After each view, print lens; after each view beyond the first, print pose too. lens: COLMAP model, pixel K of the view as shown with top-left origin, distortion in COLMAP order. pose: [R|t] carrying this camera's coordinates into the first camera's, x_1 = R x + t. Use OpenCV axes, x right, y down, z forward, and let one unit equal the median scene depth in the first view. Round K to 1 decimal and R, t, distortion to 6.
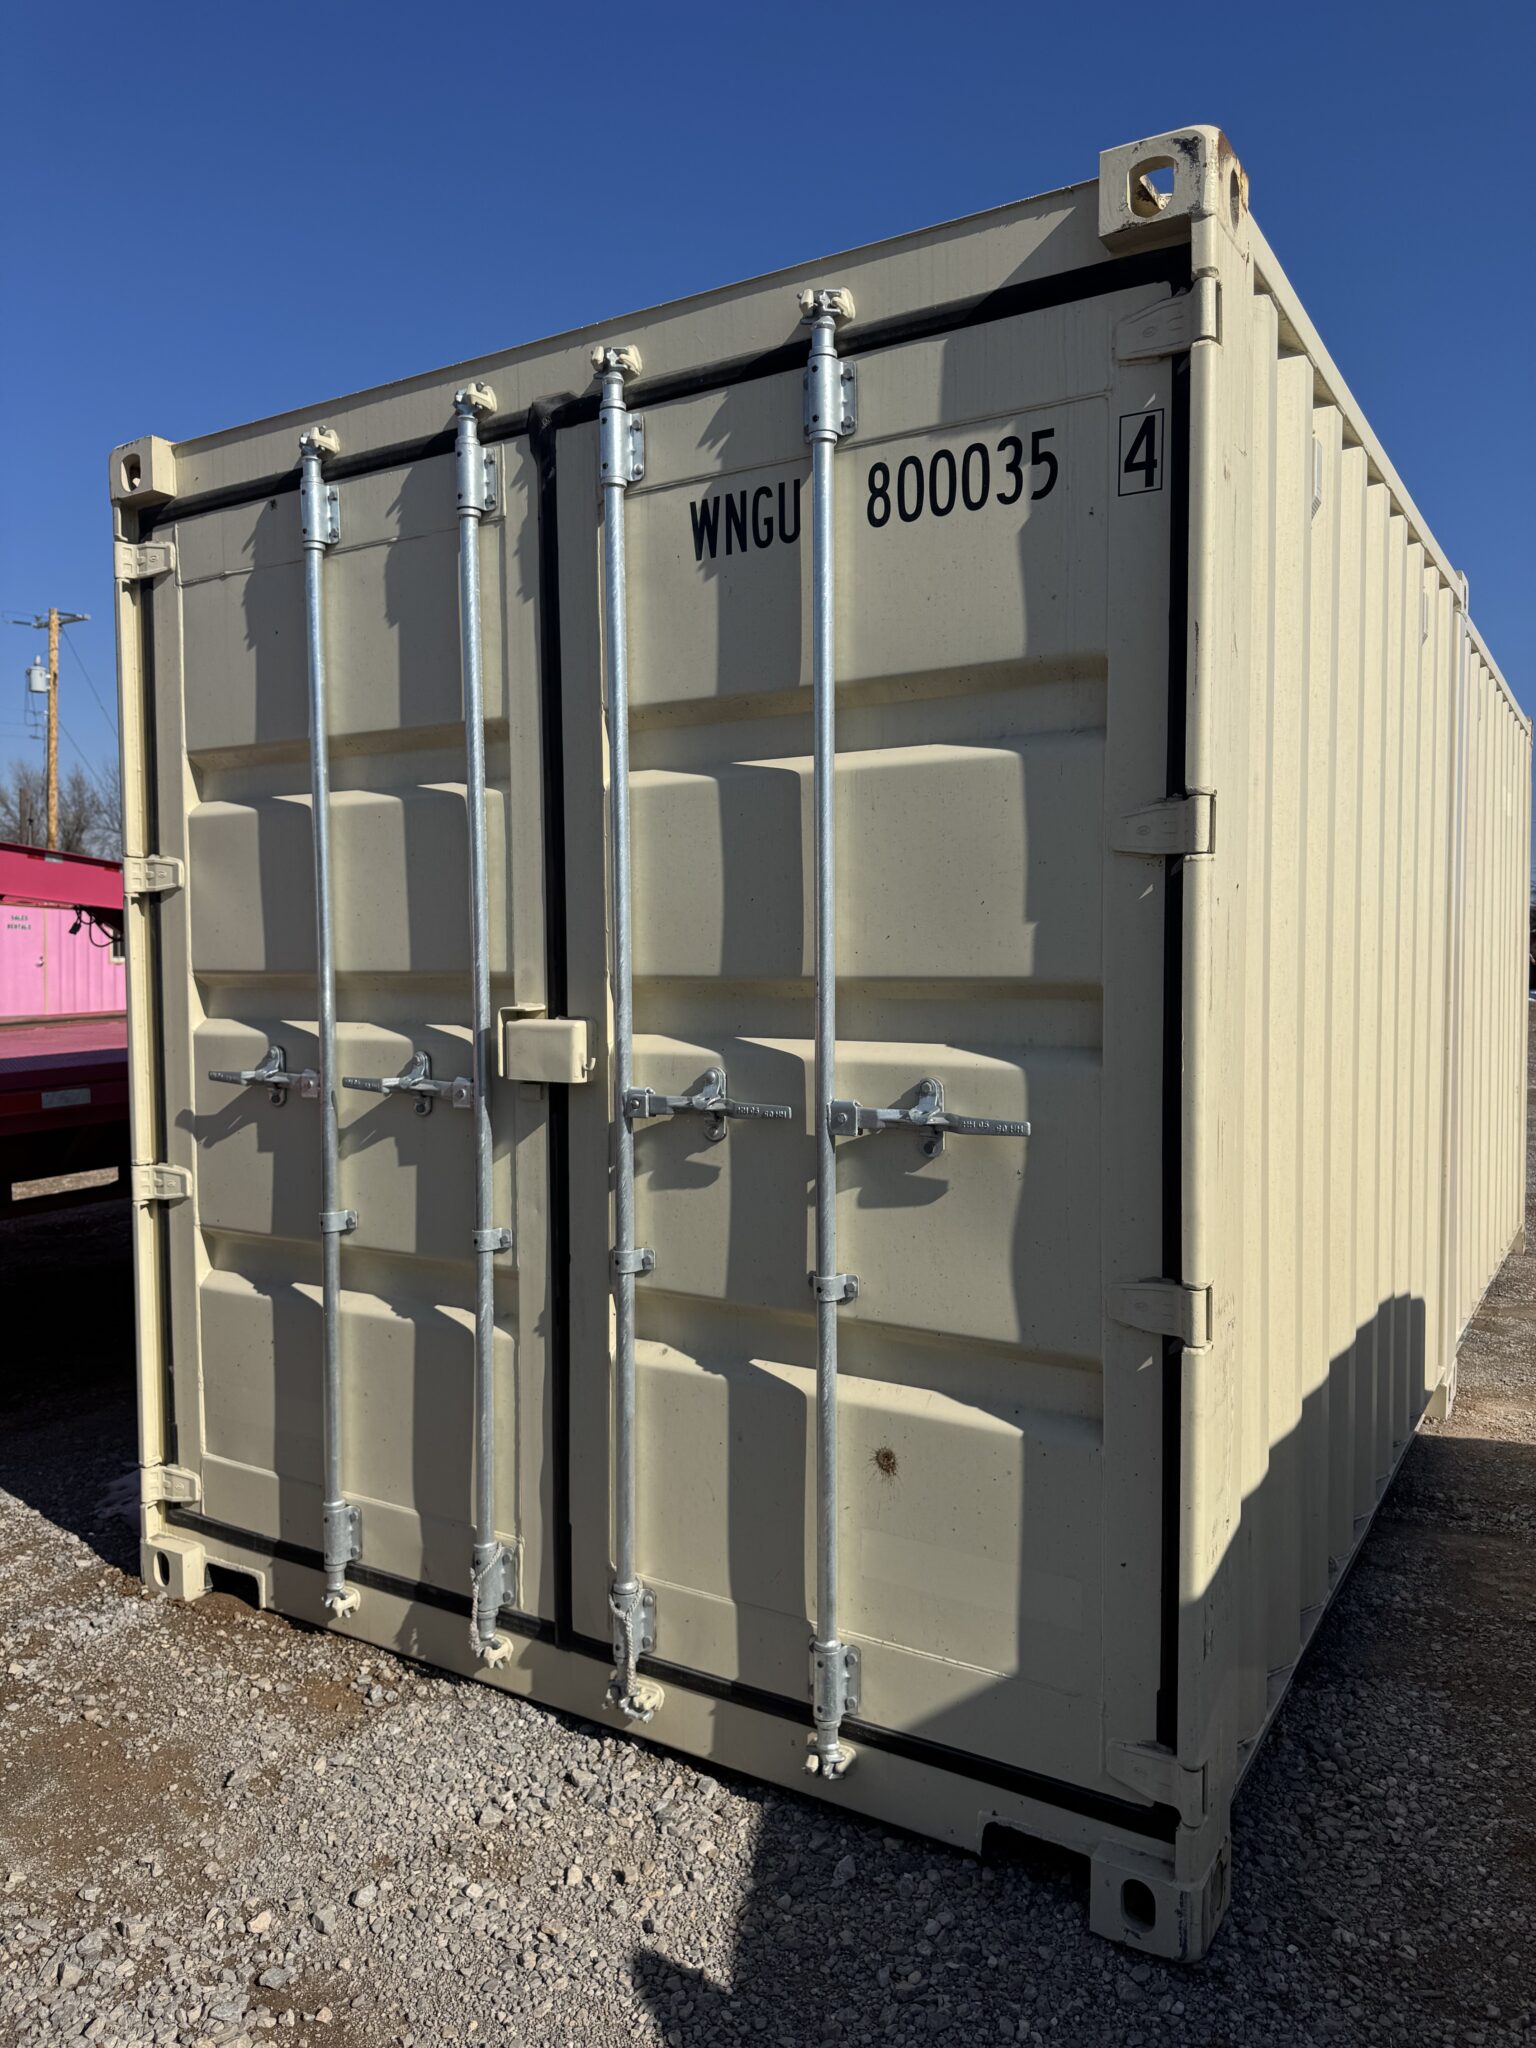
lens RADIAL K [[1429.1, 0, 764.1], [0, 1429.1, 1025.6], [0, 0, 1]] dist [0.125905, -0.228973]
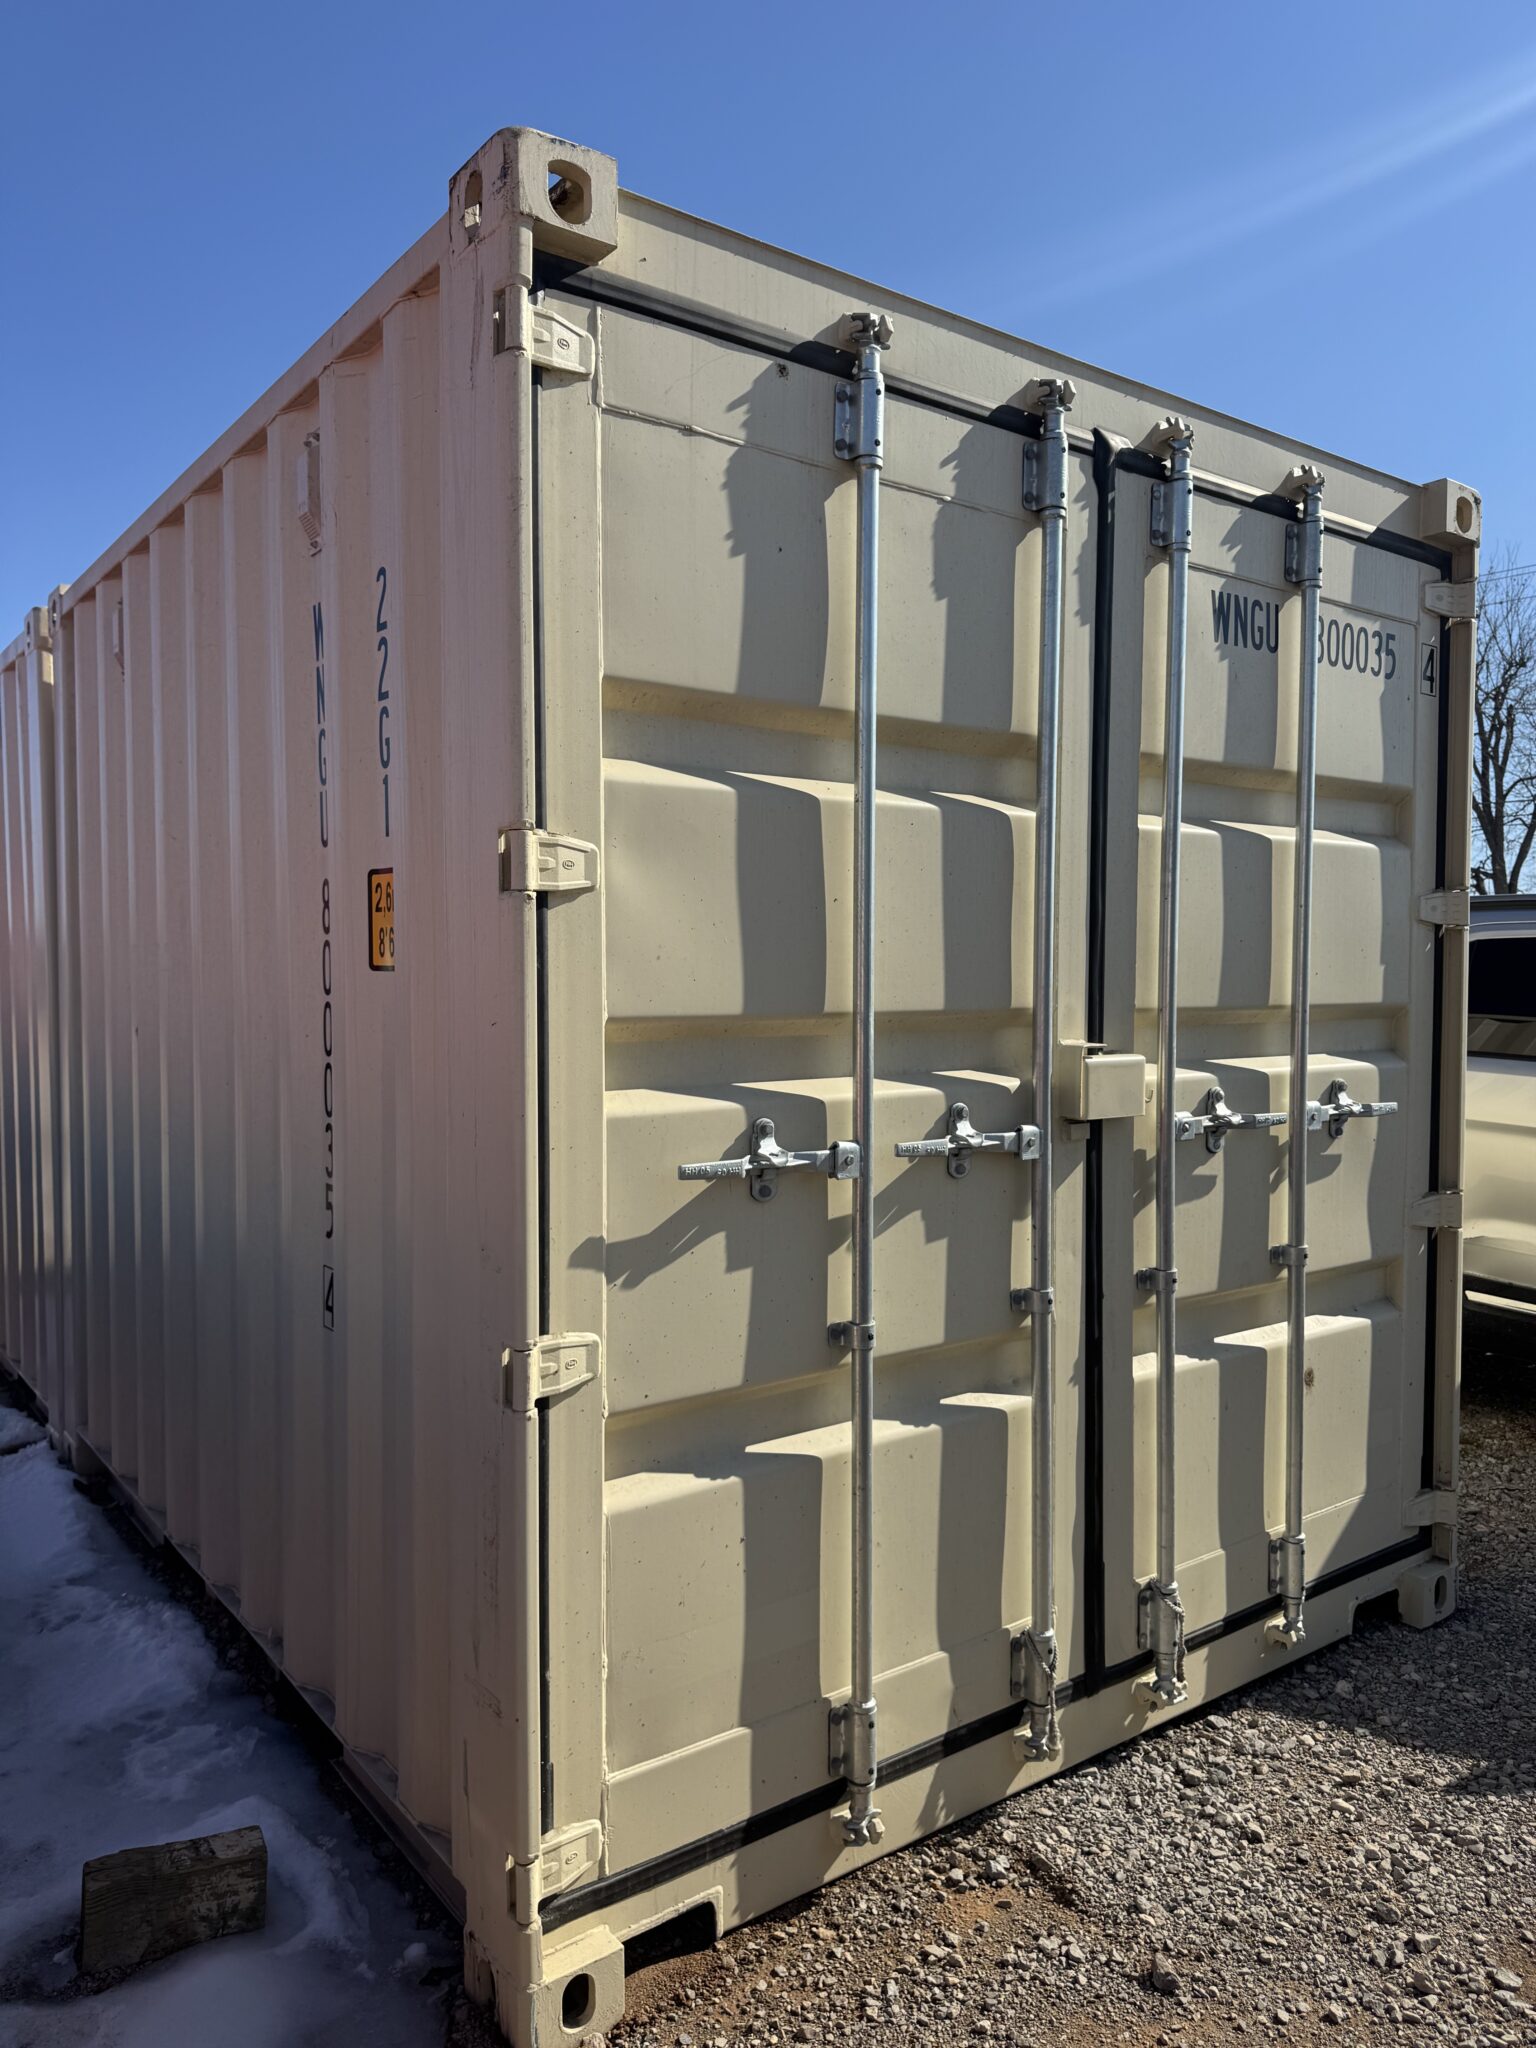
lens RADIAL K [[1429.1, 0, 764.1], [0, 1429.1, 1025.6], [0, 0, 1]] dist [0.125905, -0.228973]
pose [[0.374508, -0.030703, 0.926715, -1.131298], [0.042535, 0.998968, 0.015908, -0.049324], [-0.926248, 0.033460, 0.375427, 0.828433]]
